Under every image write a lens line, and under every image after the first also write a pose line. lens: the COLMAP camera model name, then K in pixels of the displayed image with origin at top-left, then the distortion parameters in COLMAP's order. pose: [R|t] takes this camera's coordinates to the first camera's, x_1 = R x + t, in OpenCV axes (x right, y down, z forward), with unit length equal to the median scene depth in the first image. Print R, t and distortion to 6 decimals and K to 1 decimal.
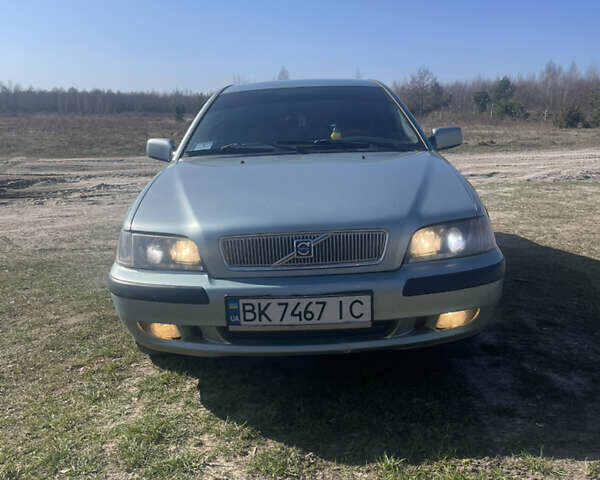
lens RADIAL K [[607.3, 0, 300.0], [0, 607.3, 240.0], [0, 0, 1]] dist [-0.001259, -0.004317]
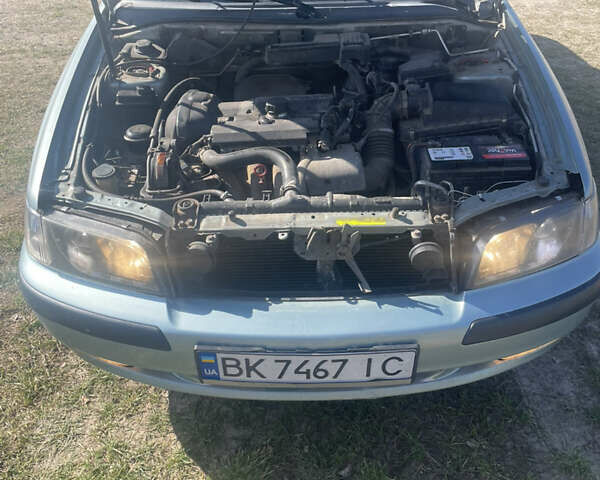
lens RADIAL K [[607.3, 0, 300.0], [0, 607.3, 240.0], [0, 0, 1]] dist [-0.001259, -0.004317]
pose [[0.999358, 0.003596, 0.035657, -0.033074], [-0.018951, 0.897485, 0.440638, -0.304826], [-0.030417, -0.441031, 0.896977, 0.459126]]
